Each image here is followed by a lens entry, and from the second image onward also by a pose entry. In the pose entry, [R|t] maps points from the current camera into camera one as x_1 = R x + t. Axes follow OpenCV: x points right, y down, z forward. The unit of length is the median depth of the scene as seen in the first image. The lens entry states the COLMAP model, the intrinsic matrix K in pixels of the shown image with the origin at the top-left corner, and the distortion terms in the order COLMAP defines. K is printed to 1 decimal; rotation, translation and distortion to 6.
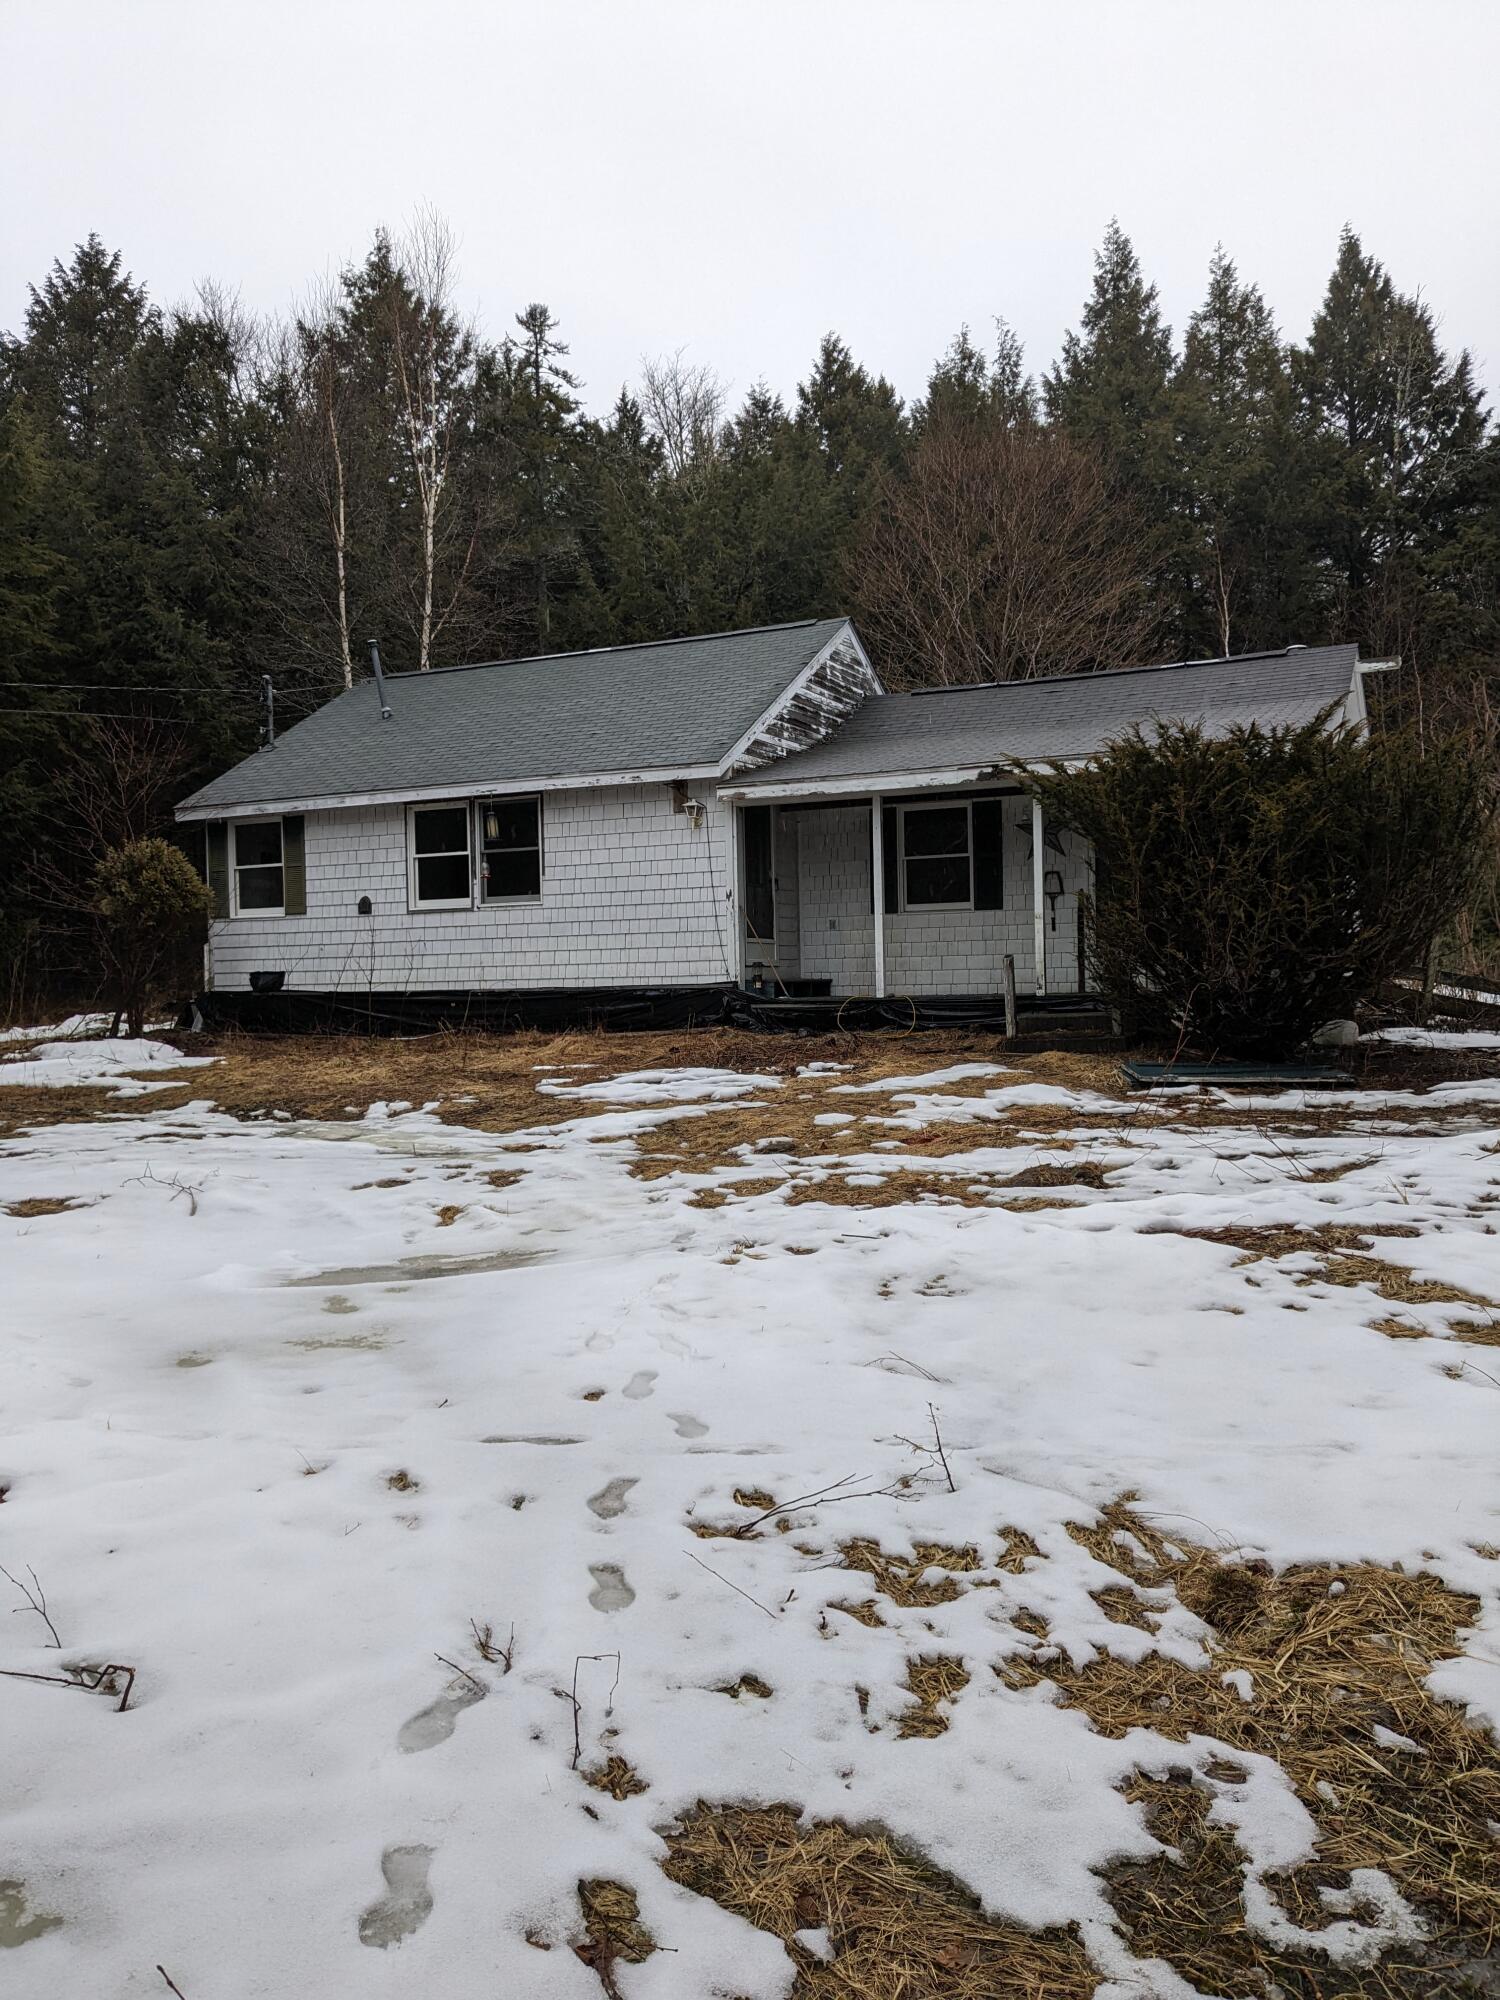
lens RADIAL K [[1584.3, 0, 747.9], [0, 1584.3, 974.7], [0, 0, 1]] dist [0.111874, -0.216547]
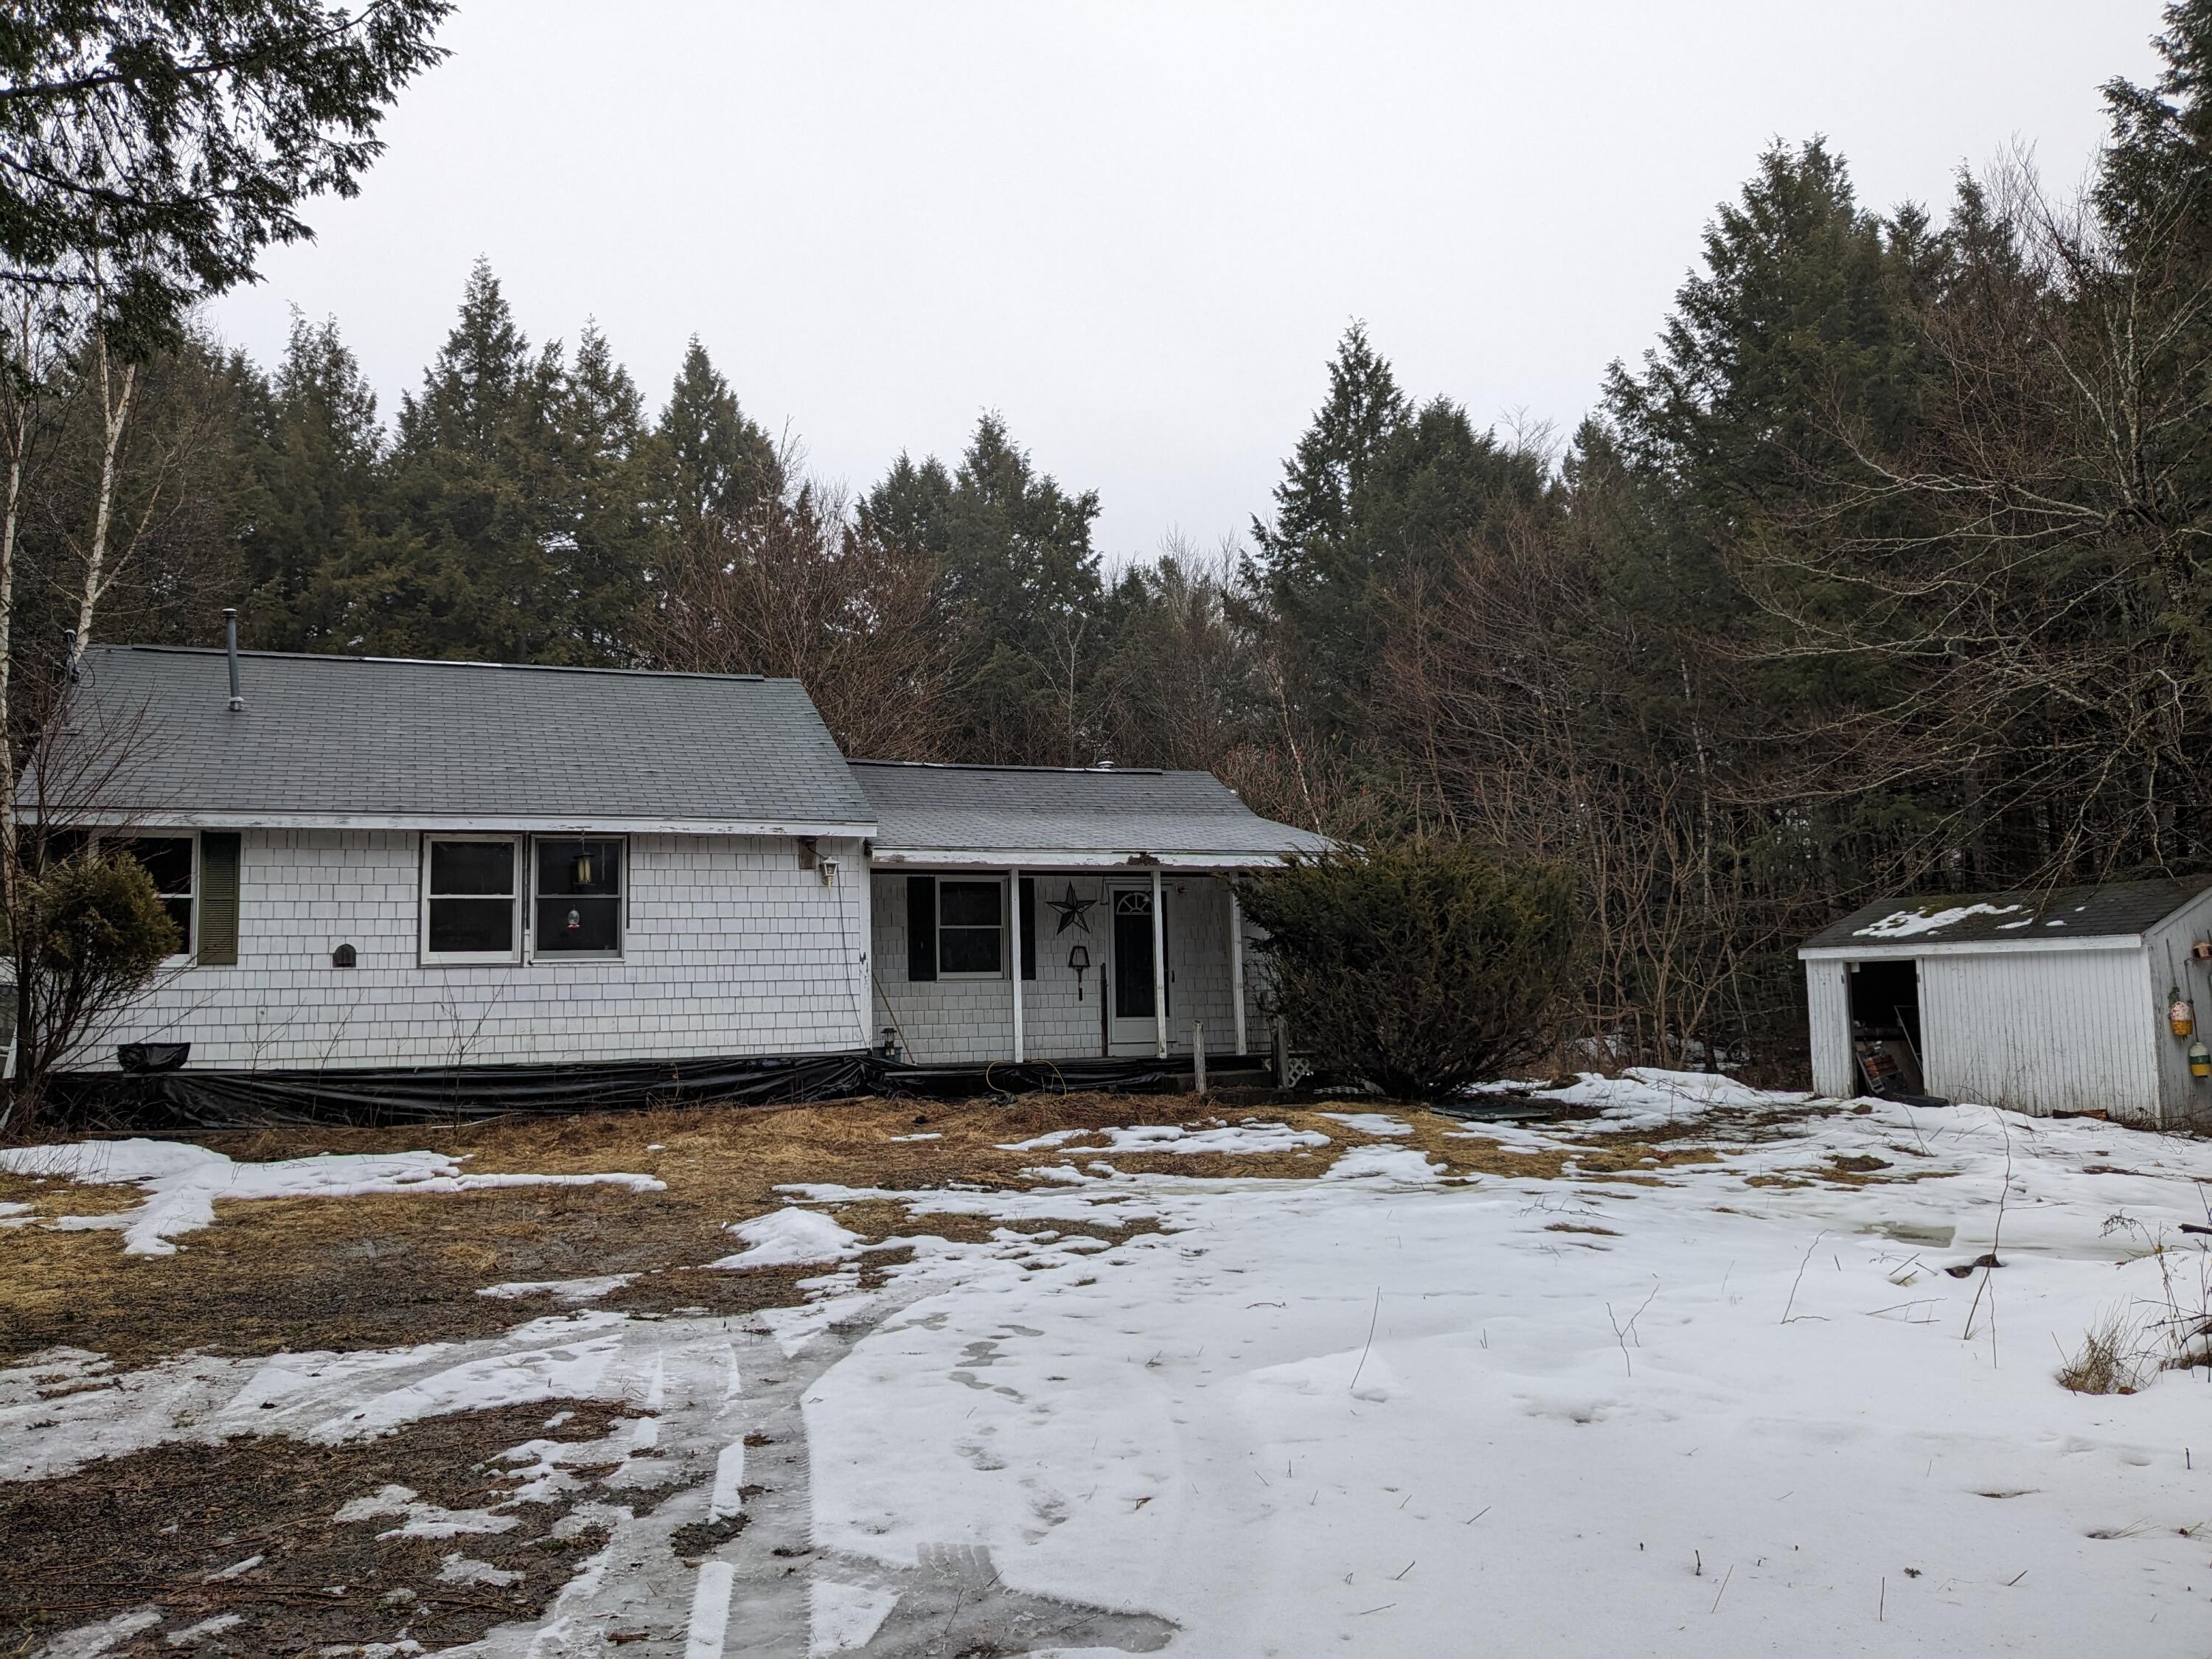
lens RADIAL K [[1752.2, 0, 1057.0], [0, 1752.2, 824.2], [0, 0, 1]] dist [0.111874, -0.216547]
pose [[0.682694, 0.088369, 0.725341, -0.673134], [0.008324, 0.991655, -0.128648, 0.007069], [-0.730657, 0.093865, 0.676262, 0.171113]]
